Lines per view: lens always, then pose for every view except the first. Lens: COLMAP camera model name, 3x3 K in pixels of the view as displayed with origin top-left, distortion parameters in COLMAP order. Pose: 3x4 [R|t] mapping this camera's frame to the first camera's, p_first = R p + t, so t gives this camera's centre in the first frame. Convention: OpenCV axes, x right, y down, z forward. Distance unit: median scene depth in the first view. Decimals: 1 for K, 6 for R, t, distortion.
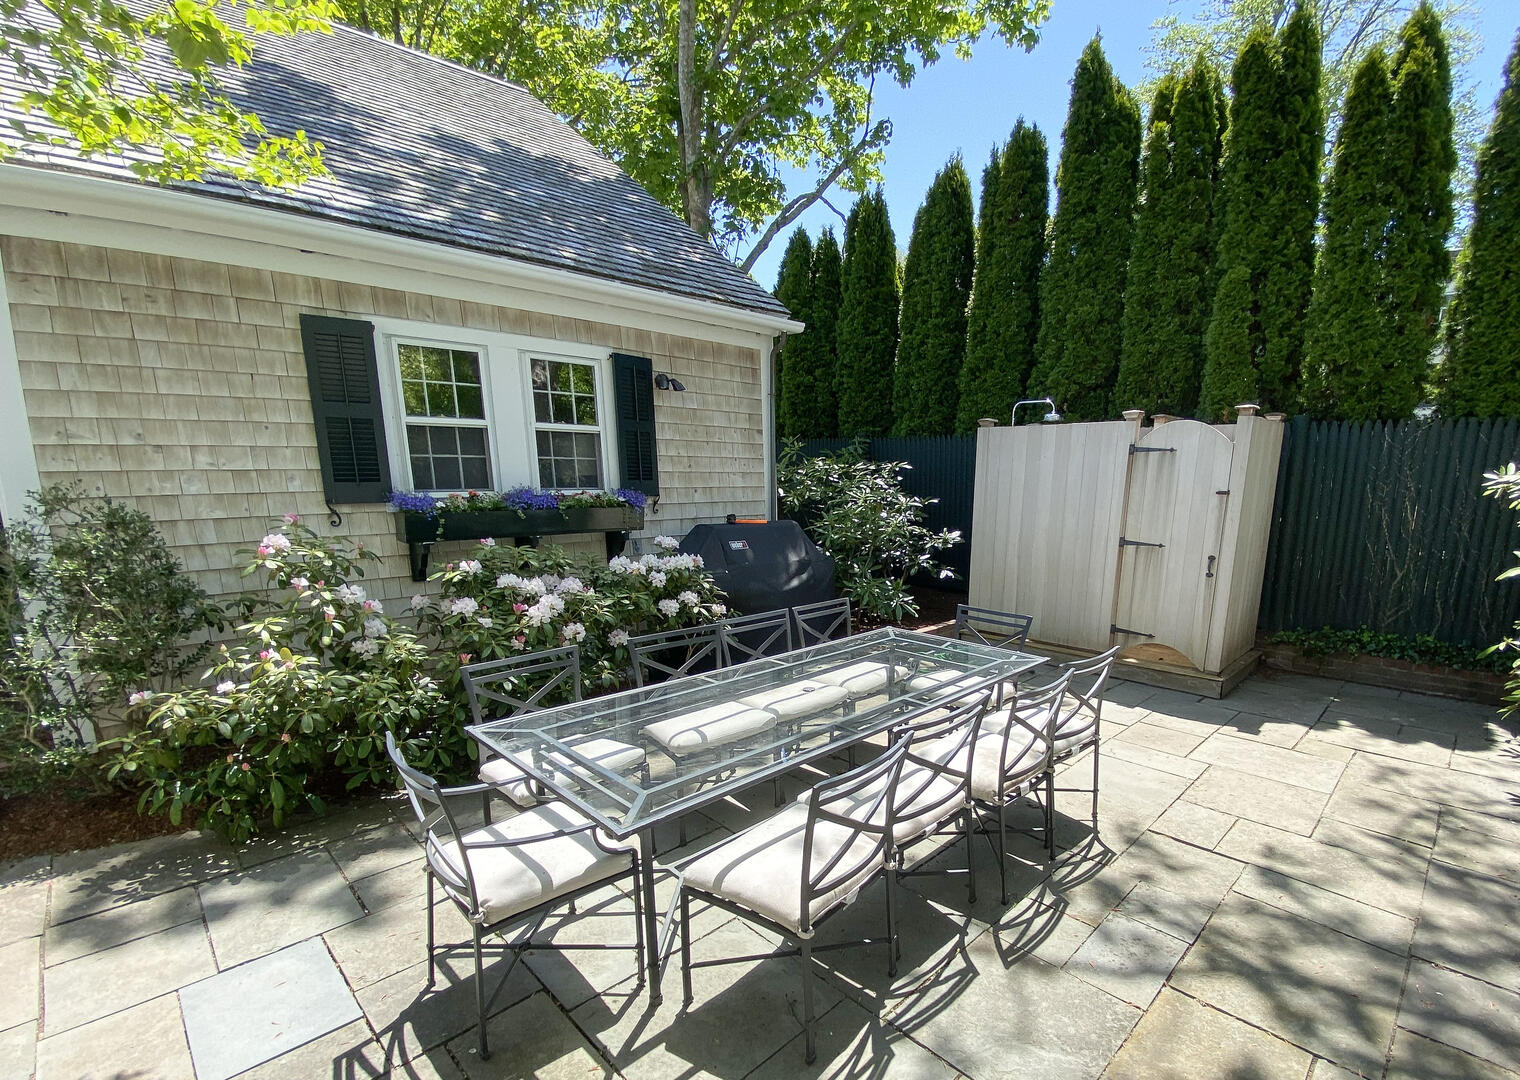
lens RADIAL K [[714.1, 0, 762.3], [0, 714.1, 540.8], [0, 0, 1]] dist [-0.000273, -0.000300]
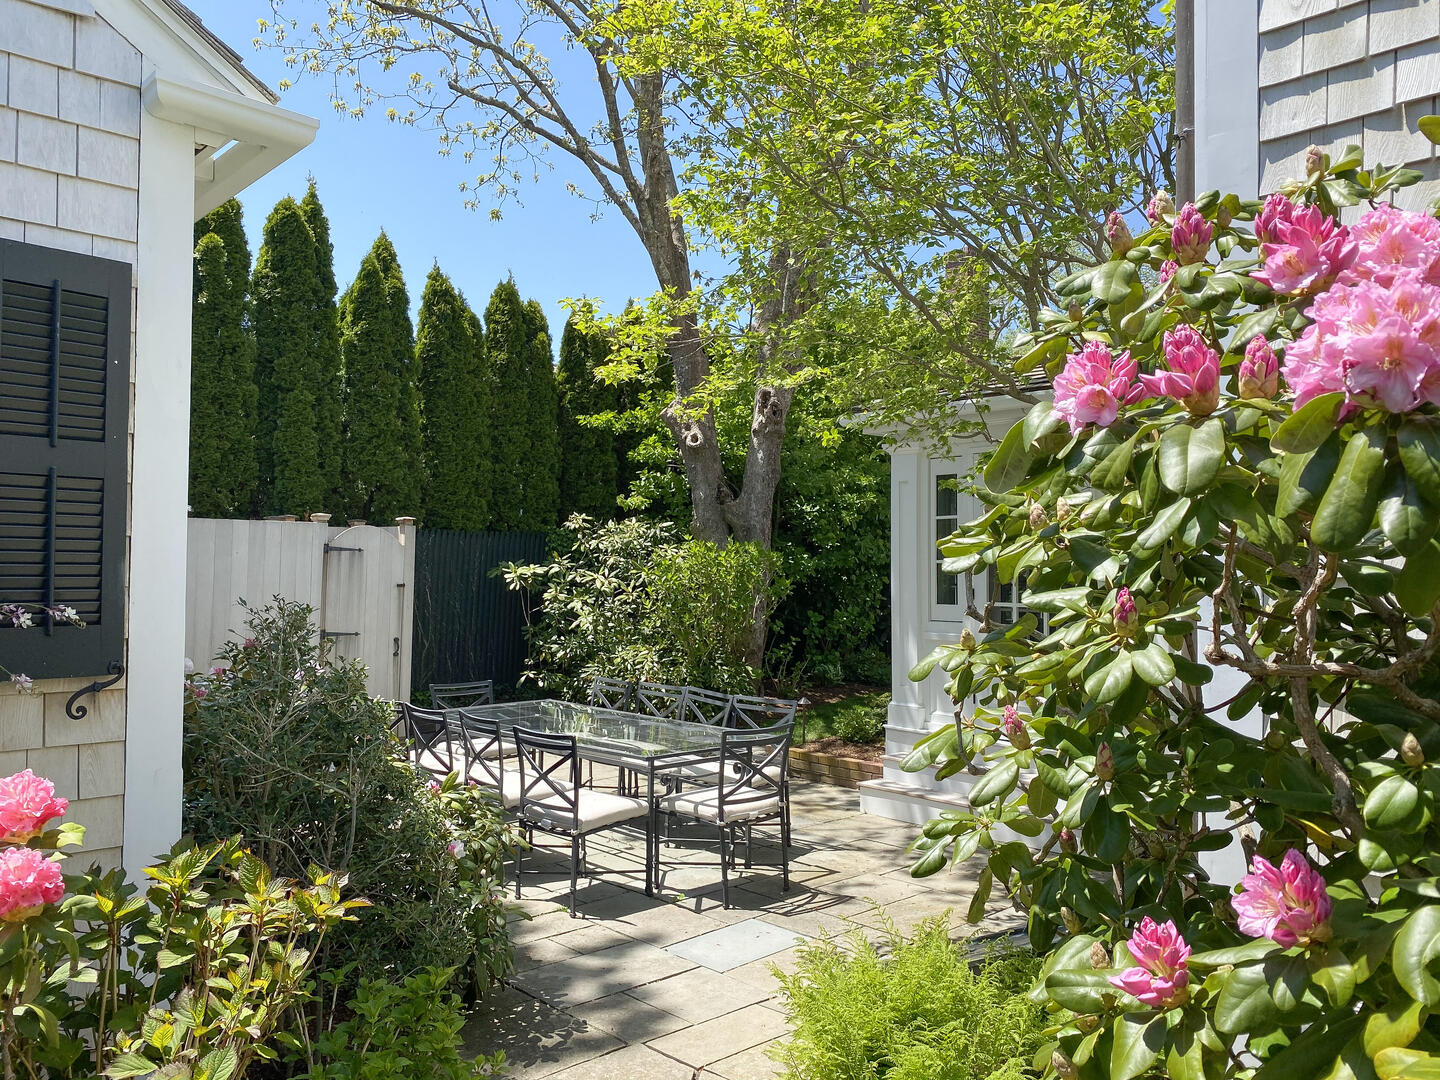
lens RADIAL K [[1089.5, 0, 721.5], [0, 1089.5, 540.7], [0, 0, 1]] dist [0.000955, 0.000486]
pose [[0.054831, 0.015955, 0.998368, -1.209281], [0.087411, 0.995957, -0.020717, -0.057749], [-0.994662, 0.088405, 0.053215, 0.342778]]
